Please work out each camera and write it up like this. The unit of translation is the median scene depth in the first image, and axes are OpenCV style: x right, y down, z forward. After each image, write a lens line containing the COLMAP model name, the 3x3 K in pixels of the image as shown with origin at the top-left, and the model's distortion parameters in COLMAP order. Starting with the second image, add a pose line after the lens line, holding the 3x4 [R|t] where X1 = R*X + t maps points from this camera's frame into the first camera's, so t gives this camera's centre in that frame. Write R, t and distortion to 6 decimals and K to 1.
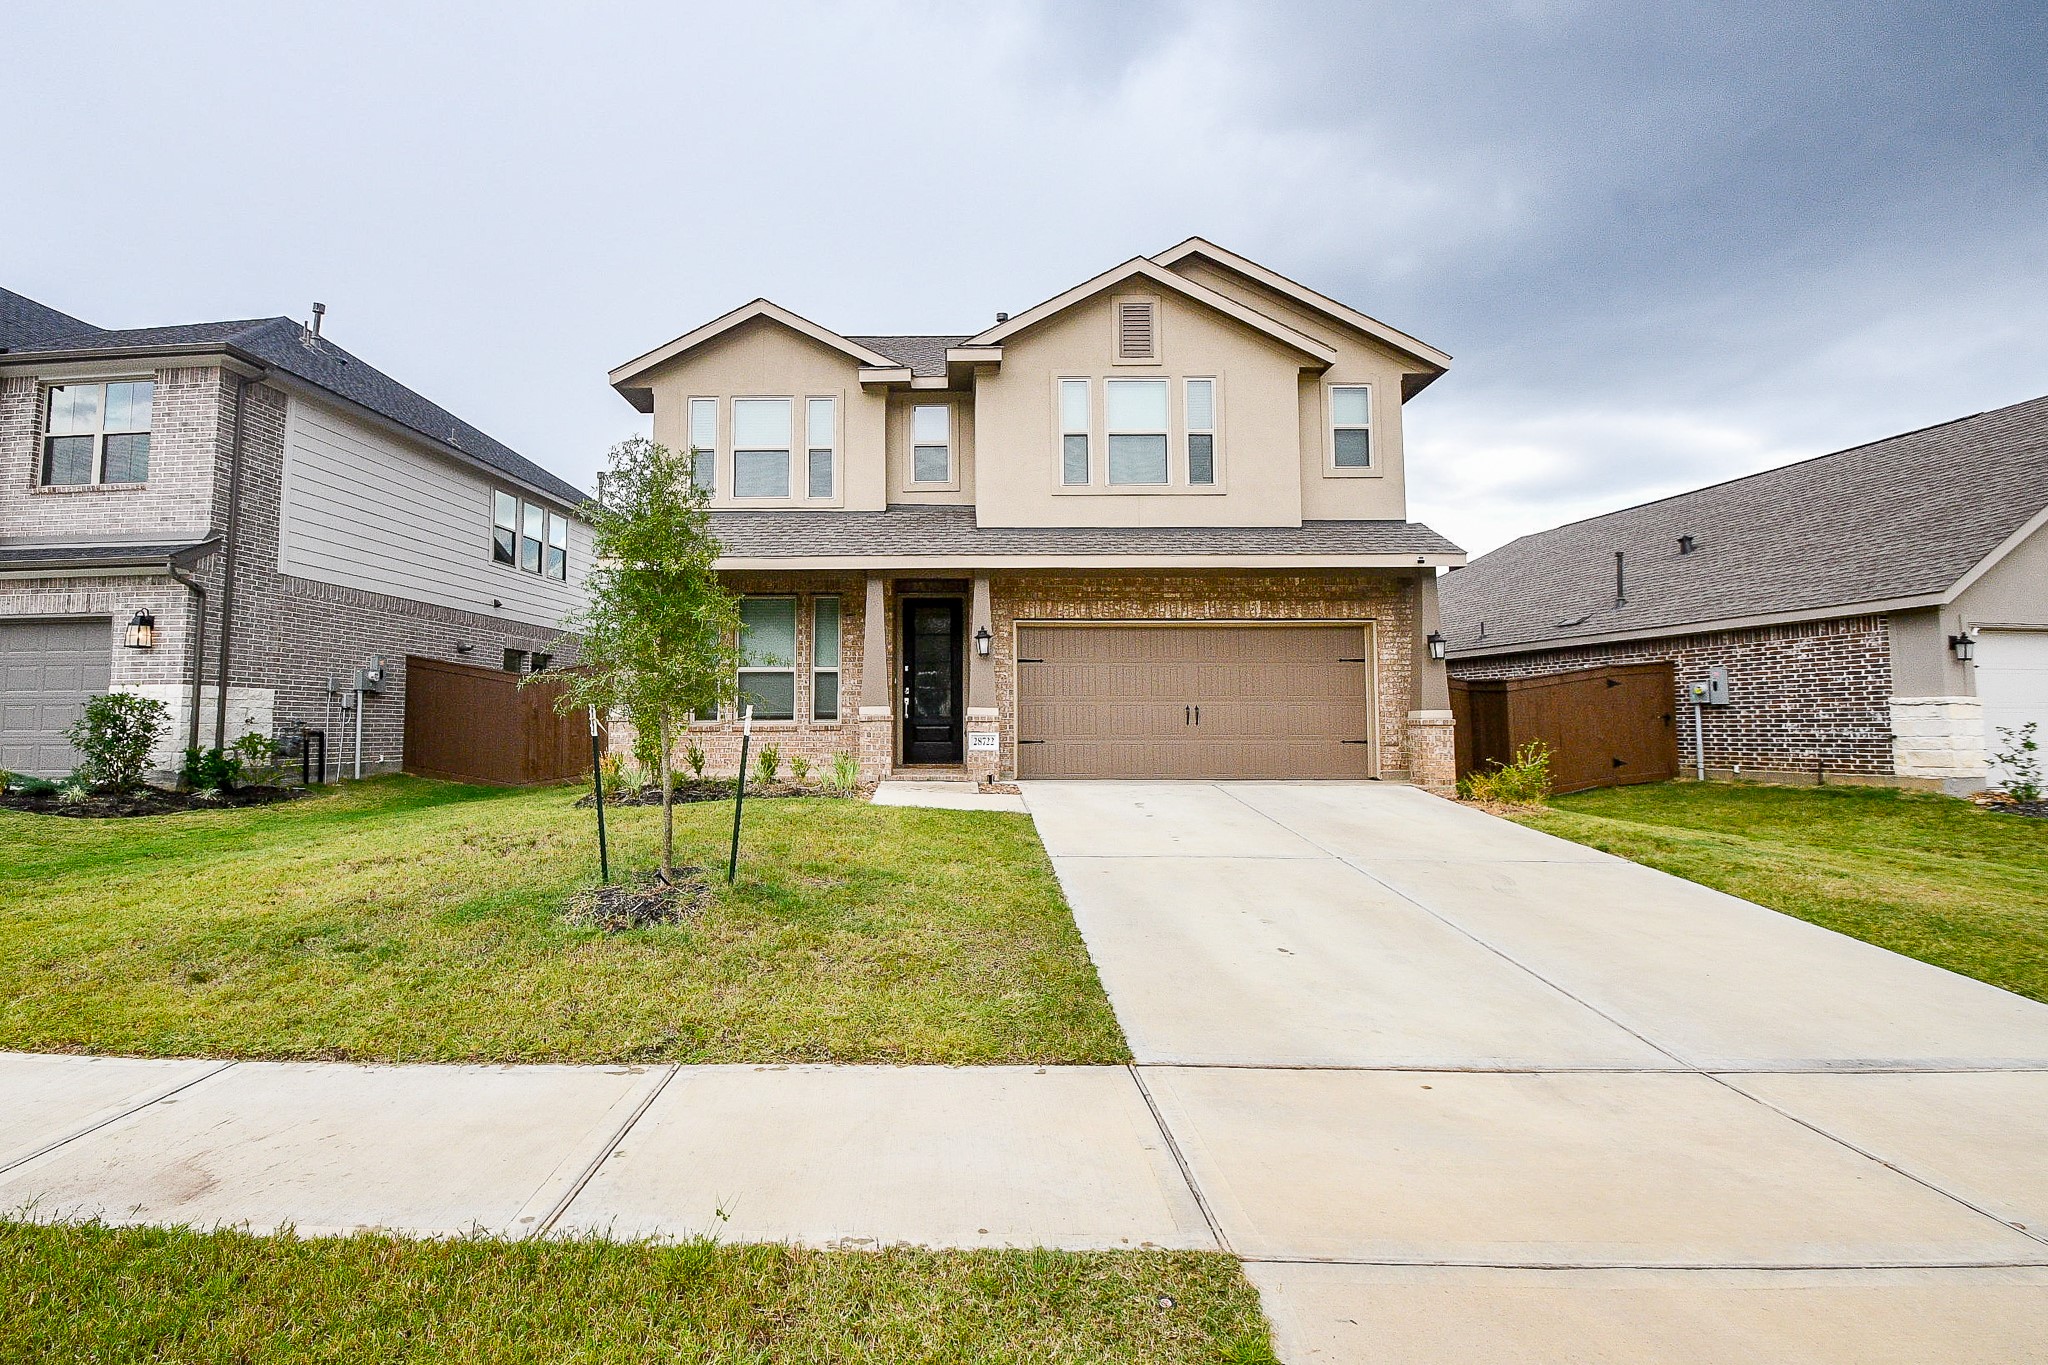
lens RADIAL K [[909.1, 0, 992.0], [0, 909.1, 685.9], [0, 0, 1]] dist [0.015922, -0.015248]
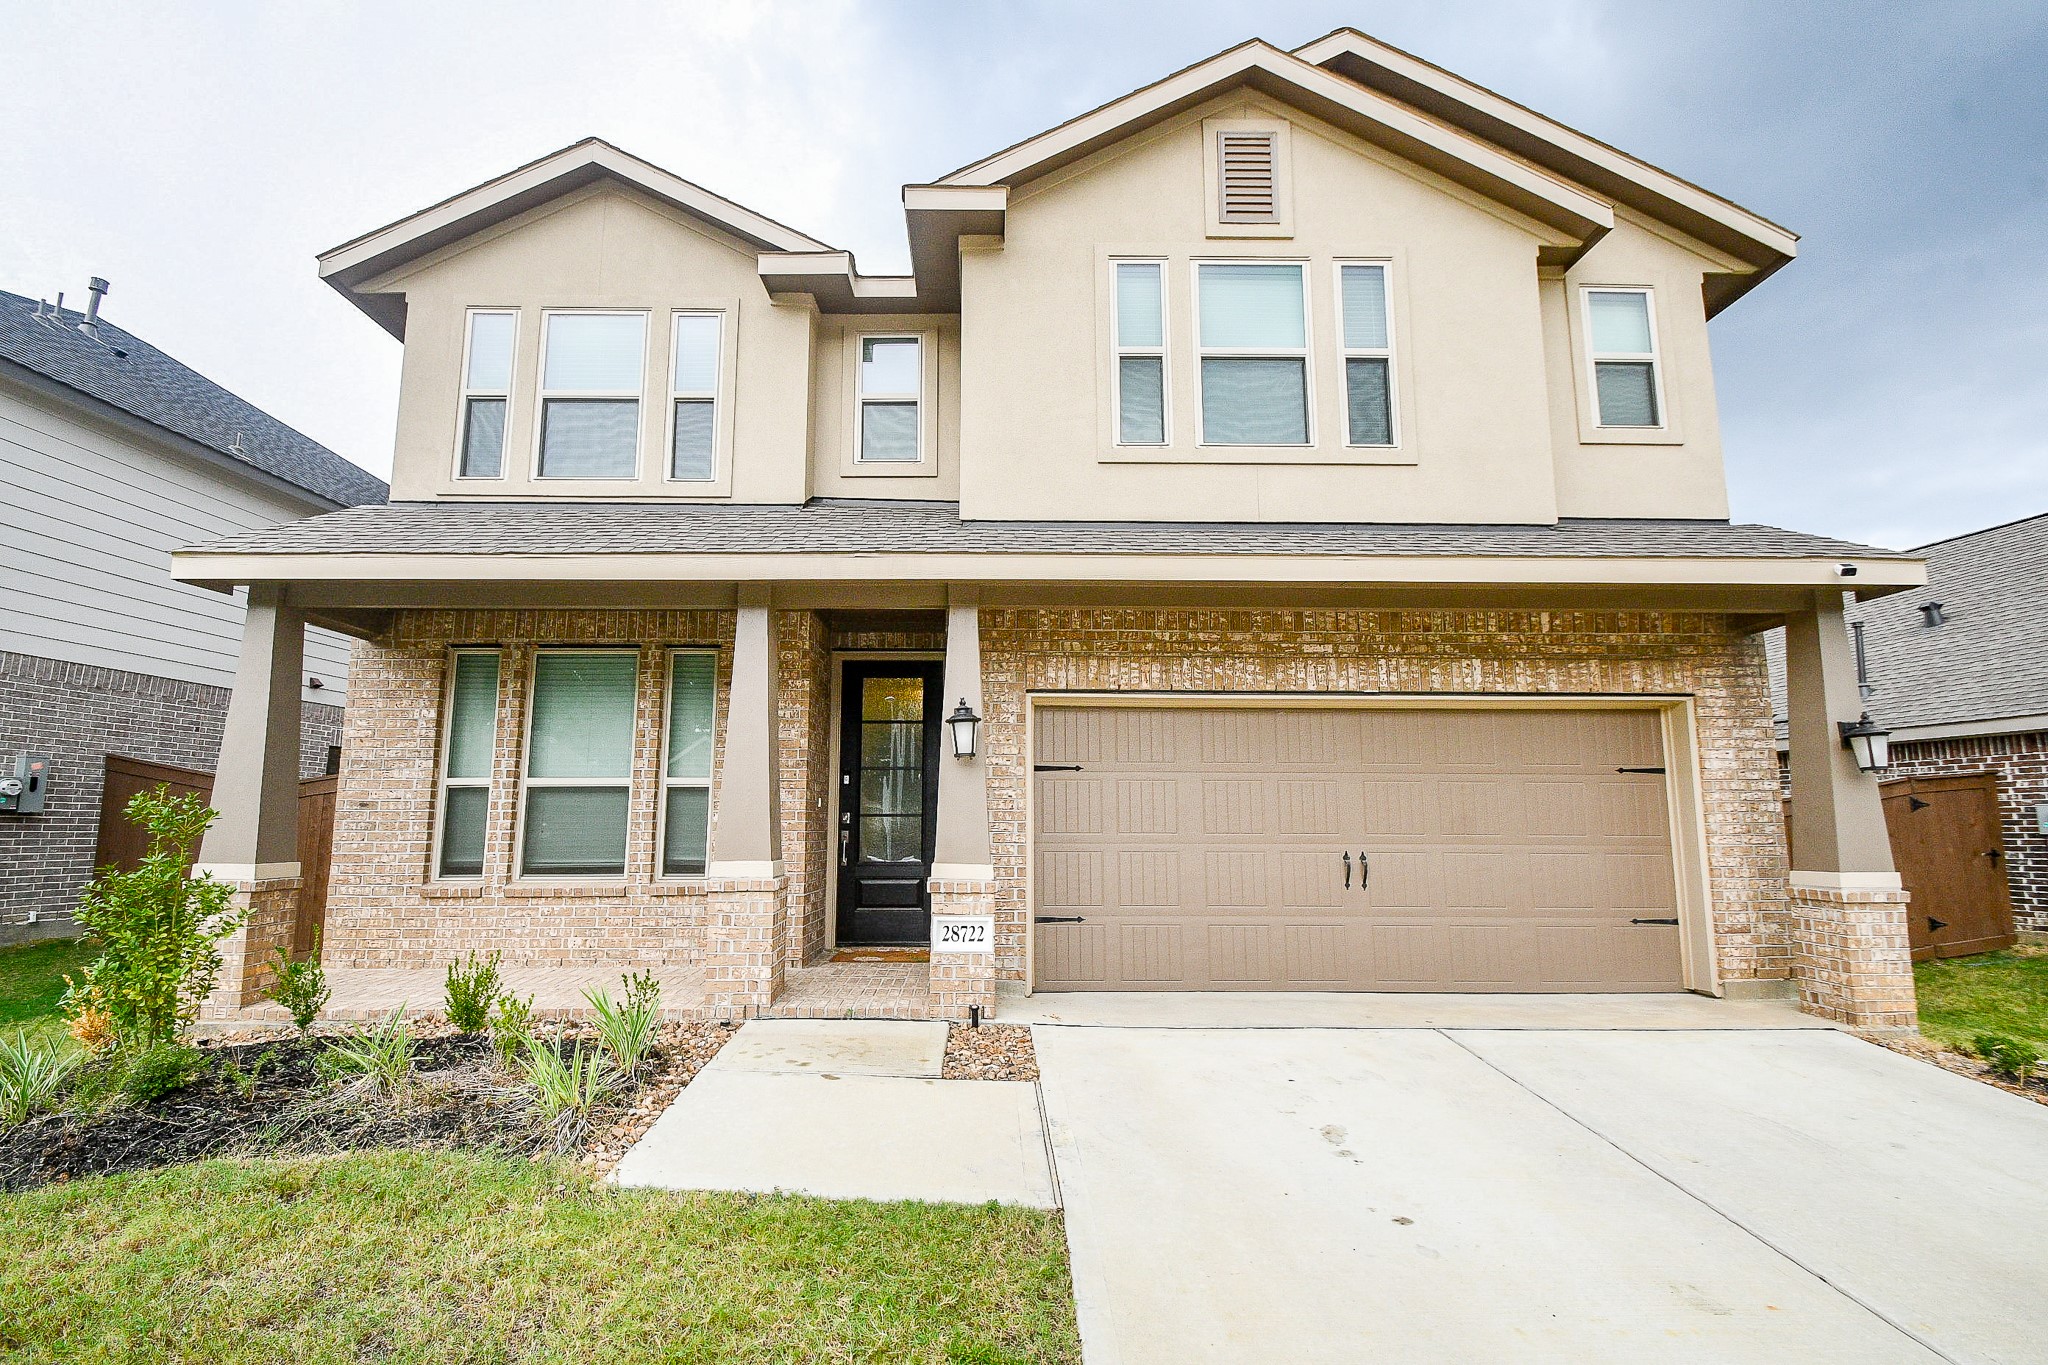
lens RADIAL K [[920.8, 0, 1024.0], [0, 920.8, 682.5], [0, 0, 1]] dist [0.018805, -0.015318]
pose [[0.999926, 0.005888, 0.010620, 0.015987], [-0.004625, 0.993317, -0.115325, -0.014977], [-0.011228, 0.115267, 0.993271, 0.454246]]
